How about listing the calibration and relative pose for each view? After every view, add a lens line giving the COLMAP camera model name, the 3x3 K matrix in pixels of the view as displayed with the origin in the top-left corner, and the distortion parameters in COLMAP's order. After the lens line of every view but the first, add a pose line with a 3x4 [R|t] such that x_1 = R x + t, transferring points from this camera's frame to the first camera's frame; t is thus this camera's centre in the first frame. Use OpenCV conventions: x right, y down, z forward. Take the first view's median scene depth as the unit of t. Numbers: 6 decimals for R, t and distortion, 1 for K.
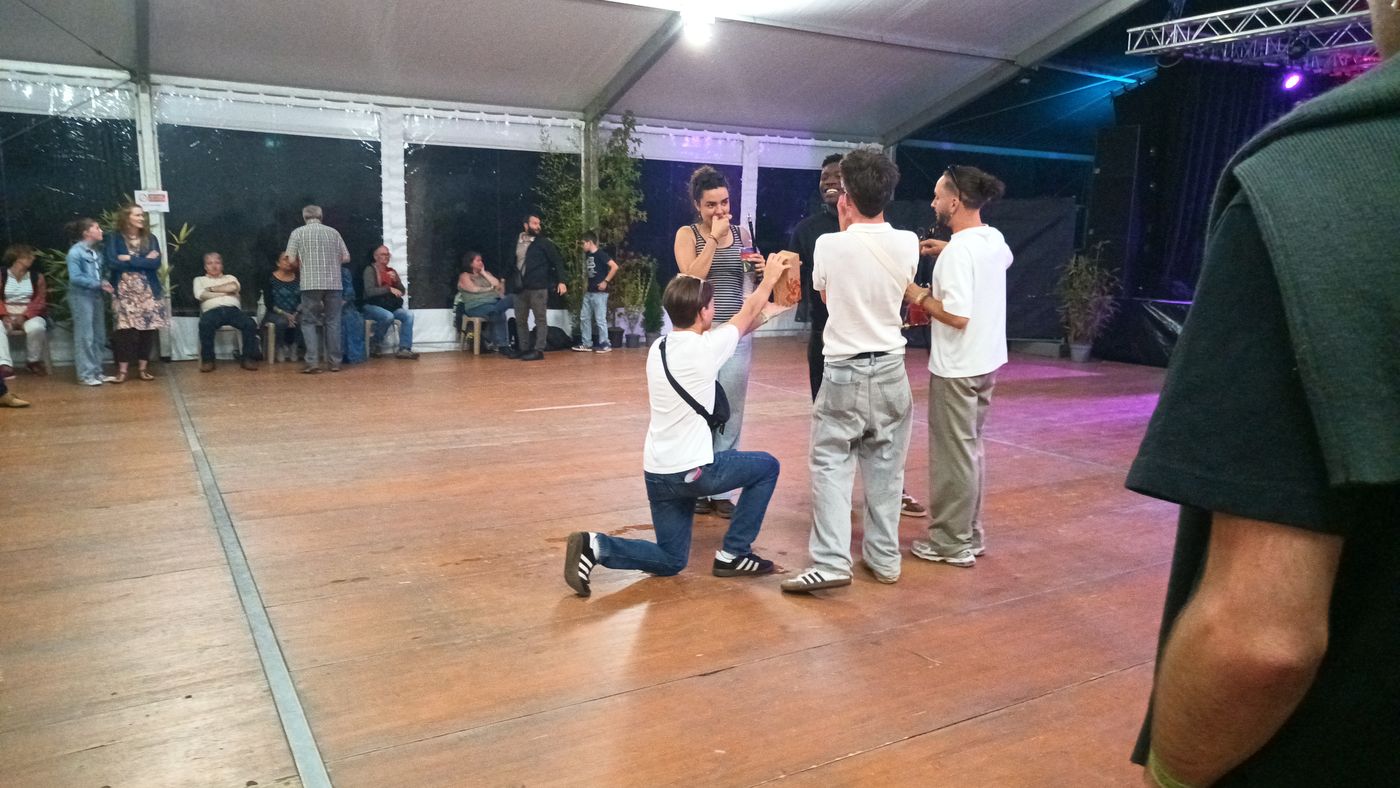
lens RADIAL K [[991.4, 0, 698.7], [0, 991.4, 395.5], [0, 0, 1]] dist [-0.001316, 0.002630]
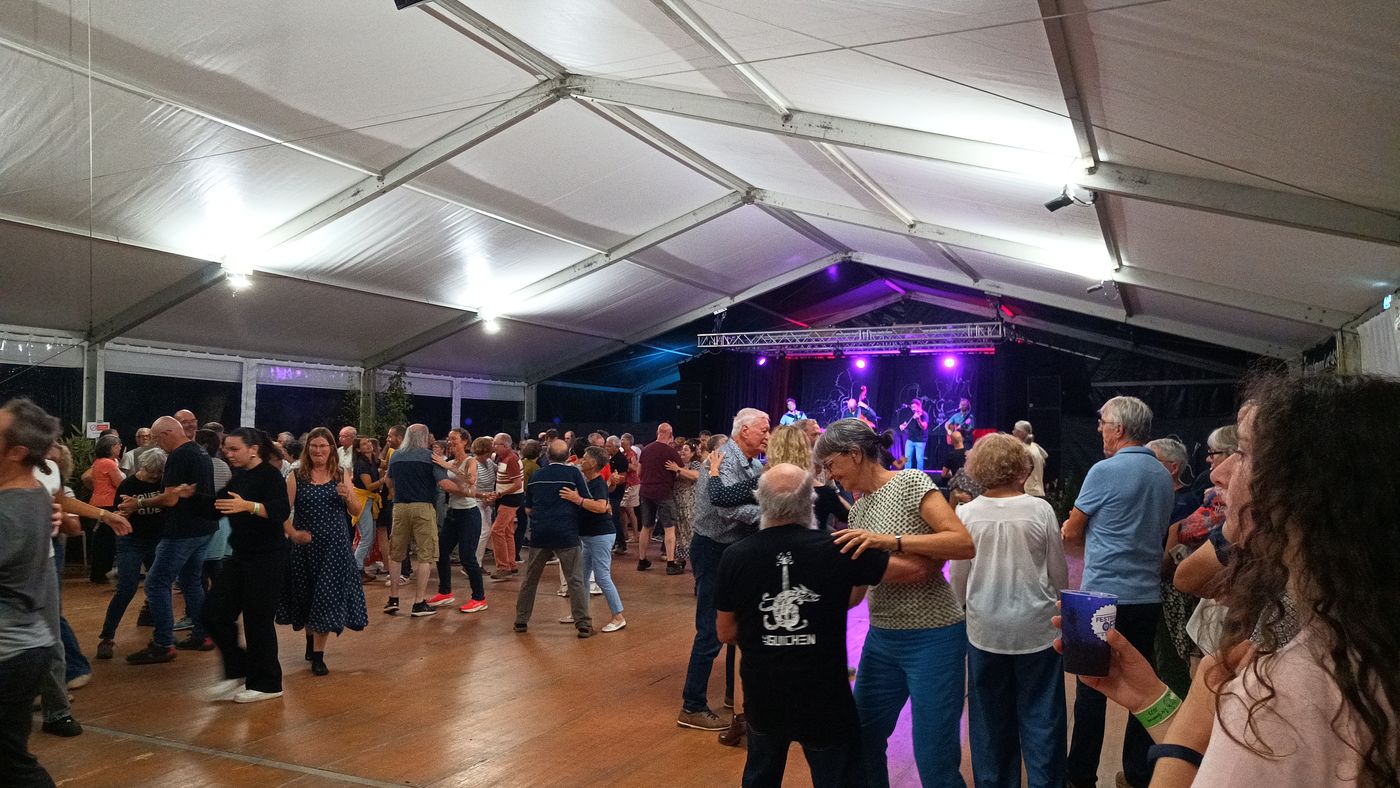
lens RADIAL K [[991.4, 0, 700.7], [0, 991.4, 393.9], [0, 0, 1]] dist [-0.001316, 0.002630]
pose [[0.818170, 0.002749, 0.574970, -0.550214], [0.118030, 0.977889, -0.172630, 0.070819], [-0.562732, 0.209105, 0.799755, -0.440761]]
